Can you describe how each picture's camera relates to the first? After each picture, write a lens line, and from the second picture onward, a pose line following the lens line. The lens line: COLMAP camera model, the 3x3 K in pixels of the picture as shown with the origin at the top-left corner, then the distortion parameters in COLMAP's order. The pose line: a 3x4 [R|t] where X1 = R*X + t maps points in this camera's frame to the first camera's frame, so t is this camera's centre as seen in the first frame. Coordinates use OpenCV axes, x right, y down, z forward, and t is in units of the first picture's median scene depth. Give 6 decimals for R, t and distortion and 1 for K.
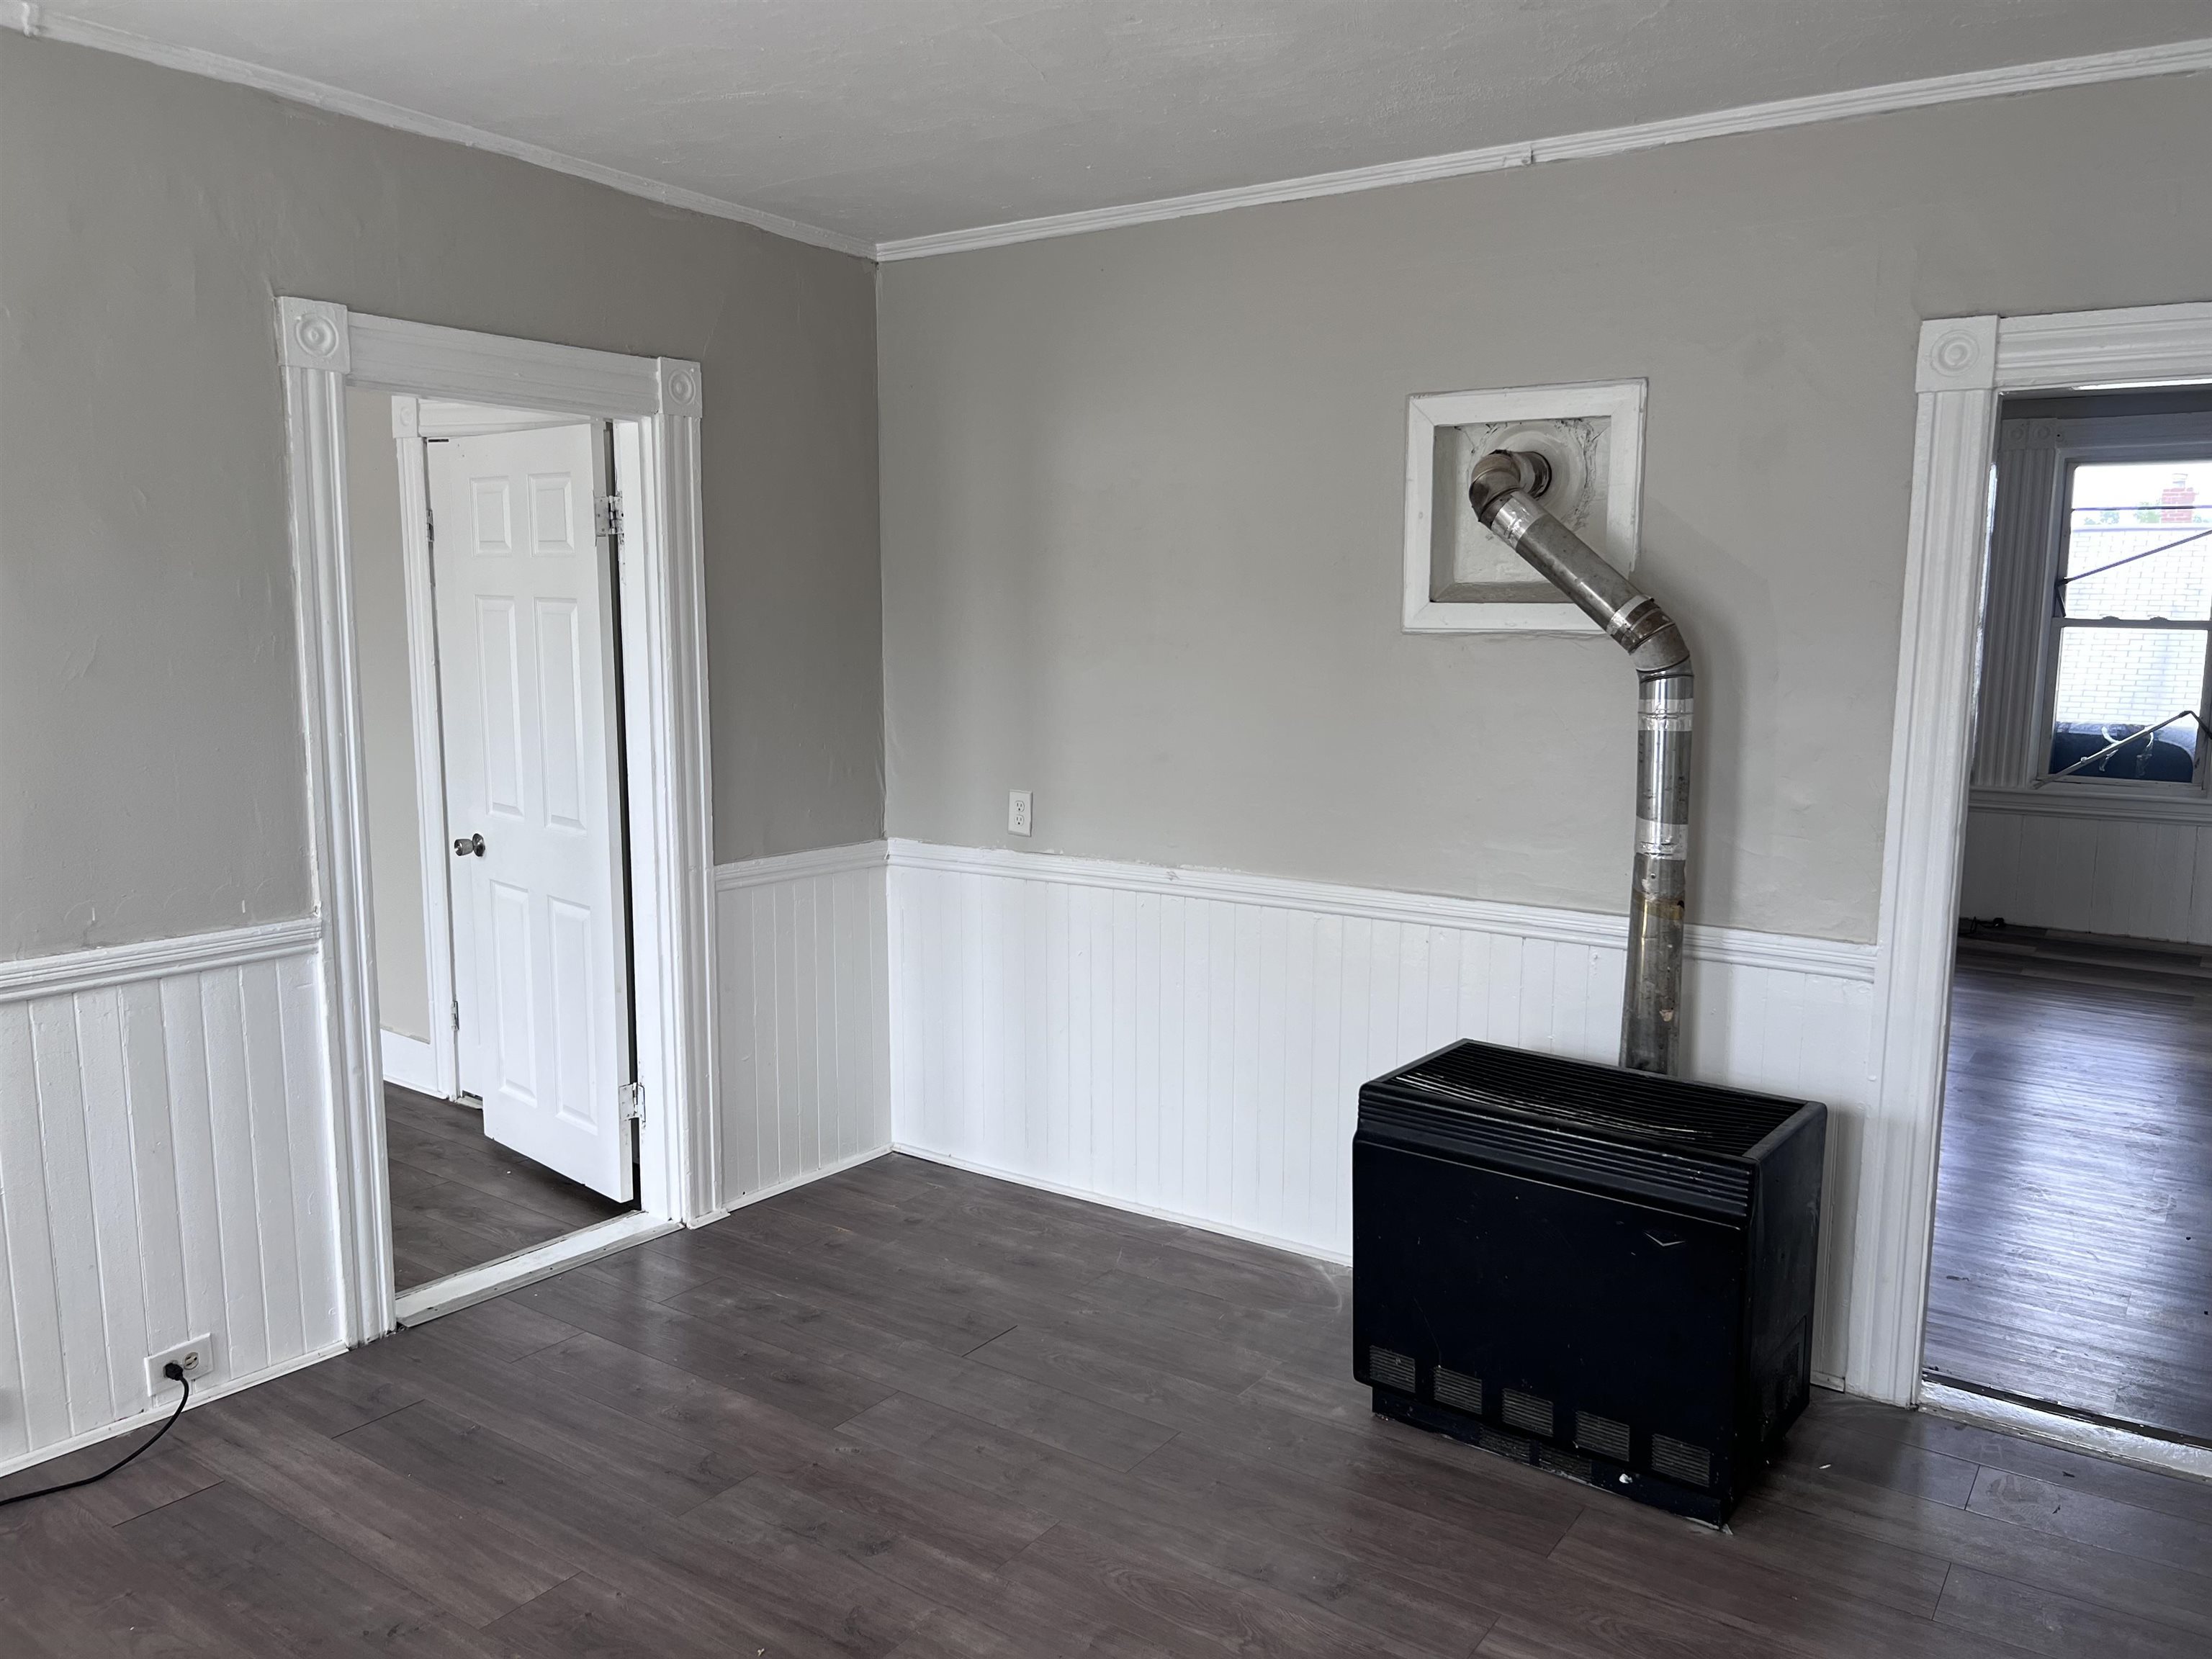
lens RADIAL K [[1667.1, 0, 1106.0], [0, 1667.1, 829.5], [0, 0, 1]] dist [0.033083, -0.000410]
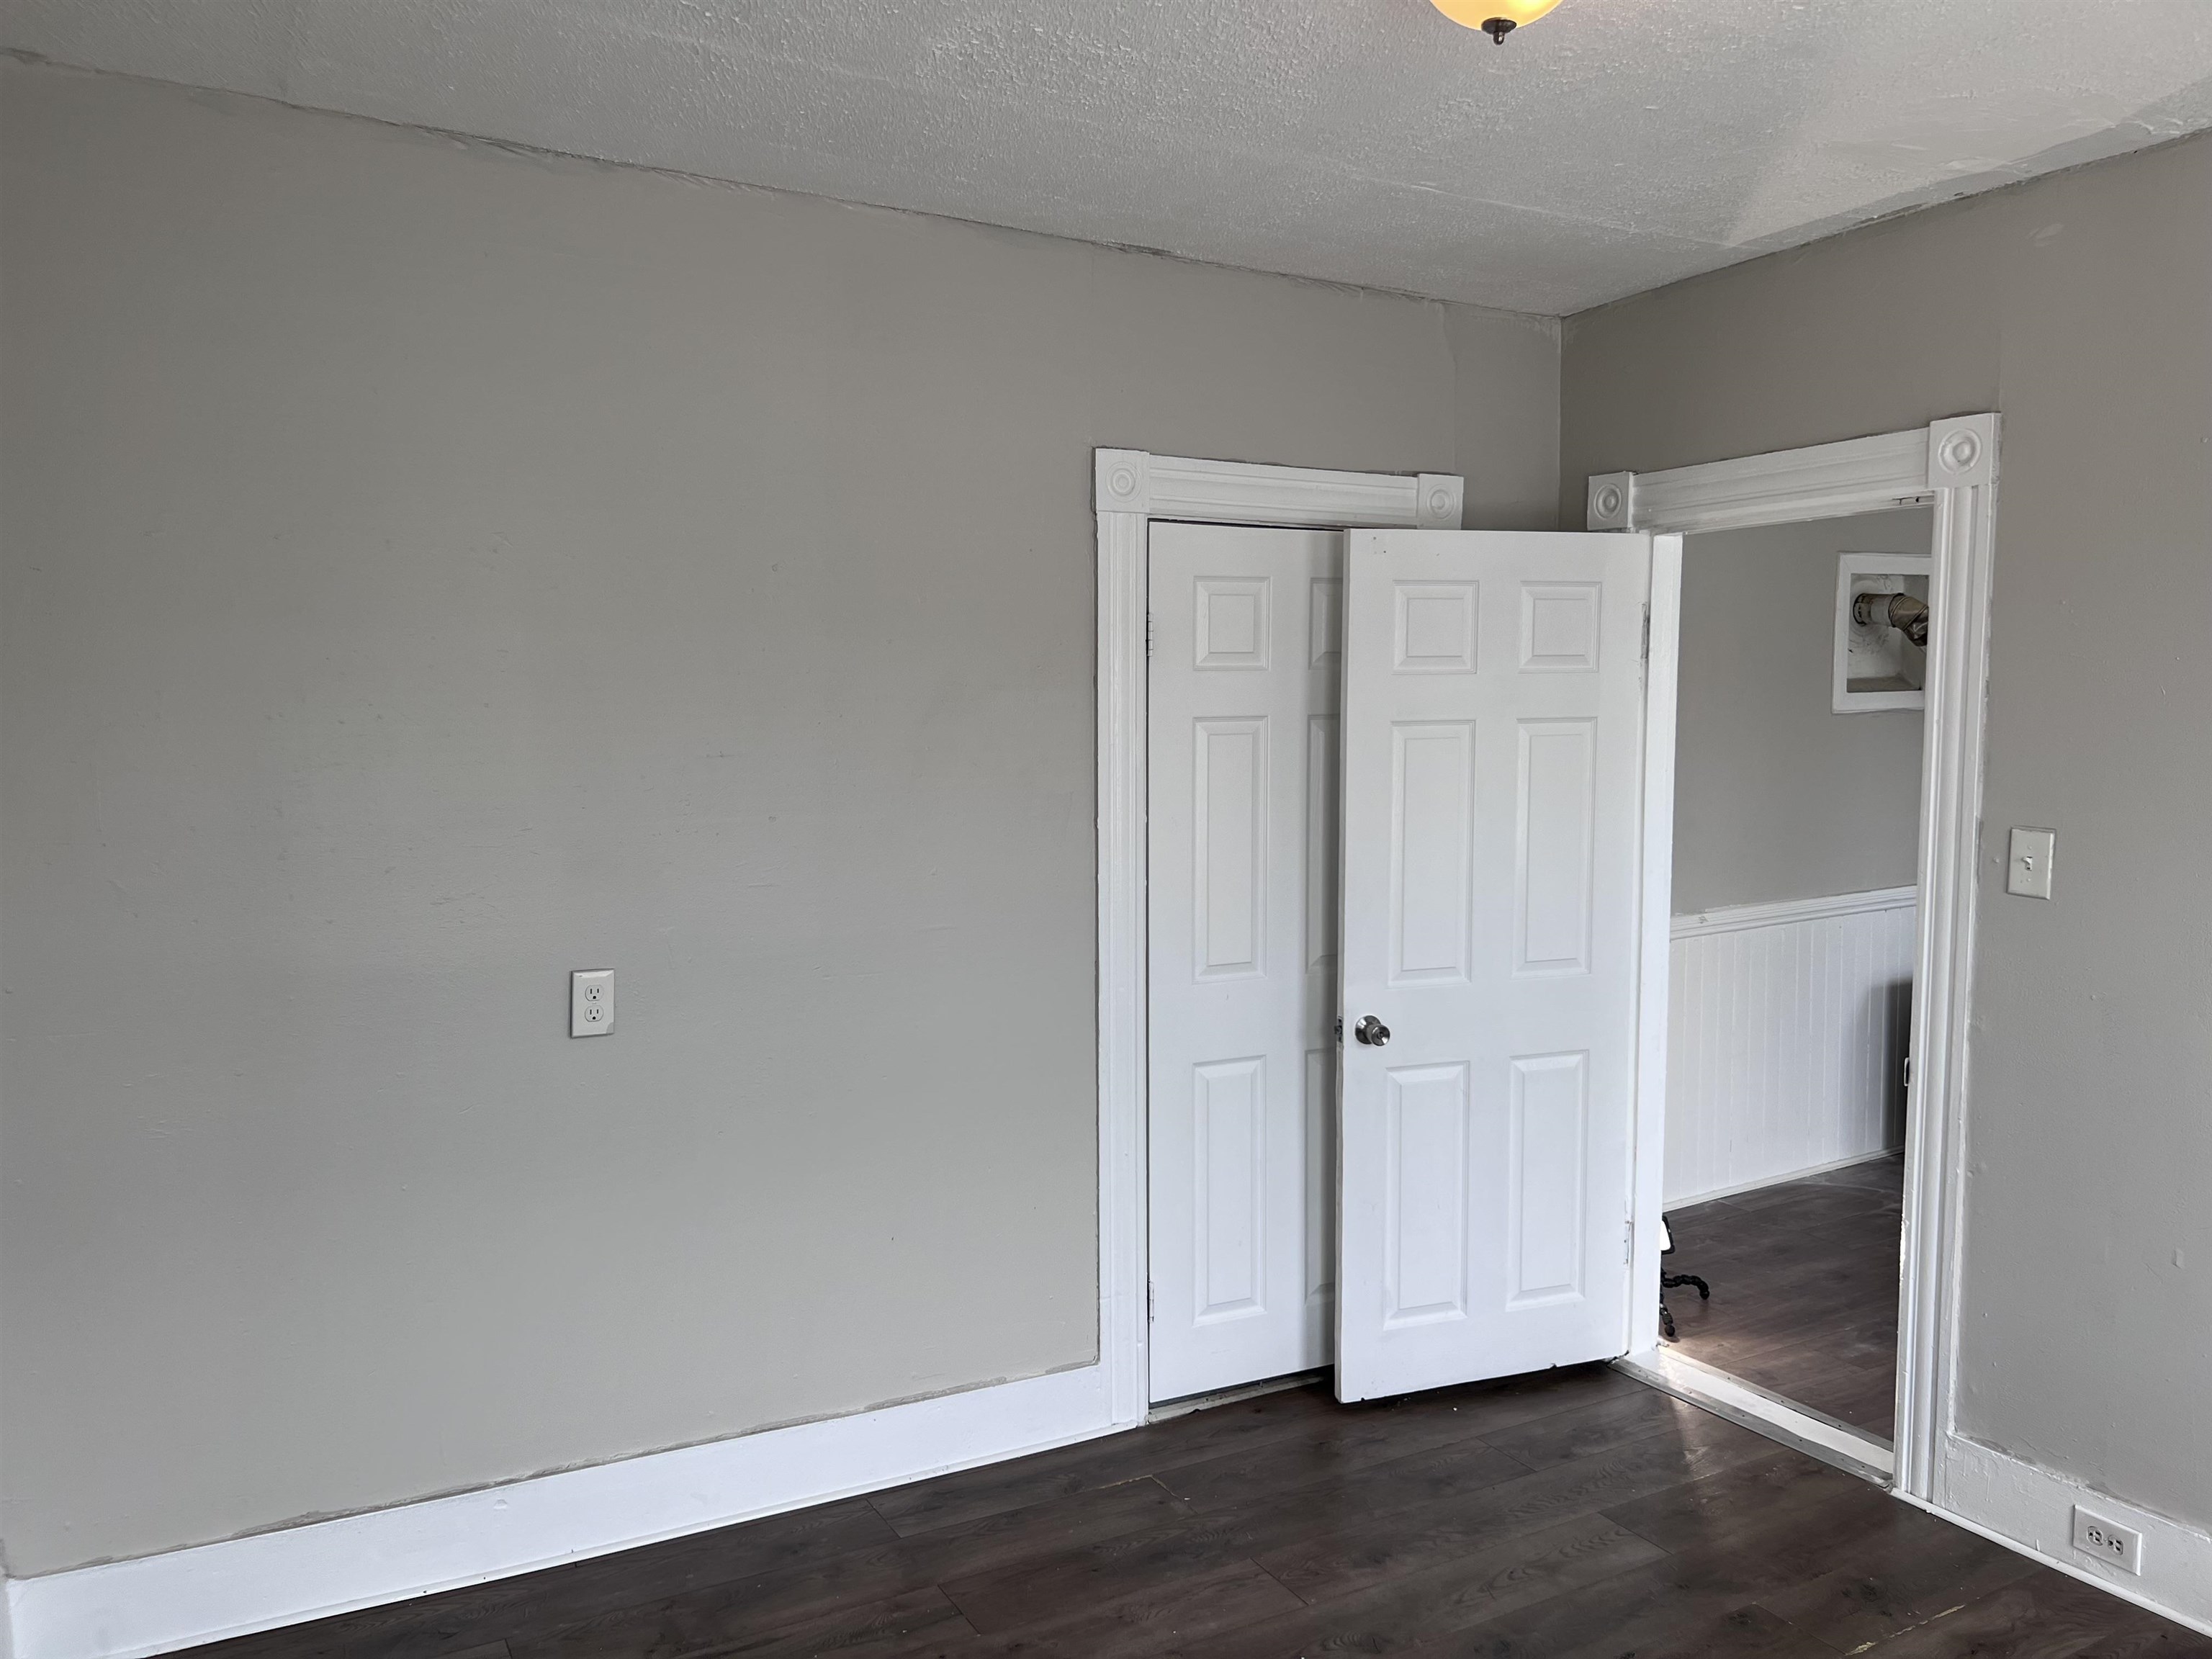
lens RADIAL K [[1695.1, 0, 1106.0], [0, 1695.1, 829.5], [0, 0, 1]] dist [-0.007833, -0.002317]
pose [[0.445404, -0.098338, 0.889913, -1.265242], [0.142646, 0.989048, 0.037897, -0.148370], [-0.883893, 0.110063, 0.454554, 0.815038]]
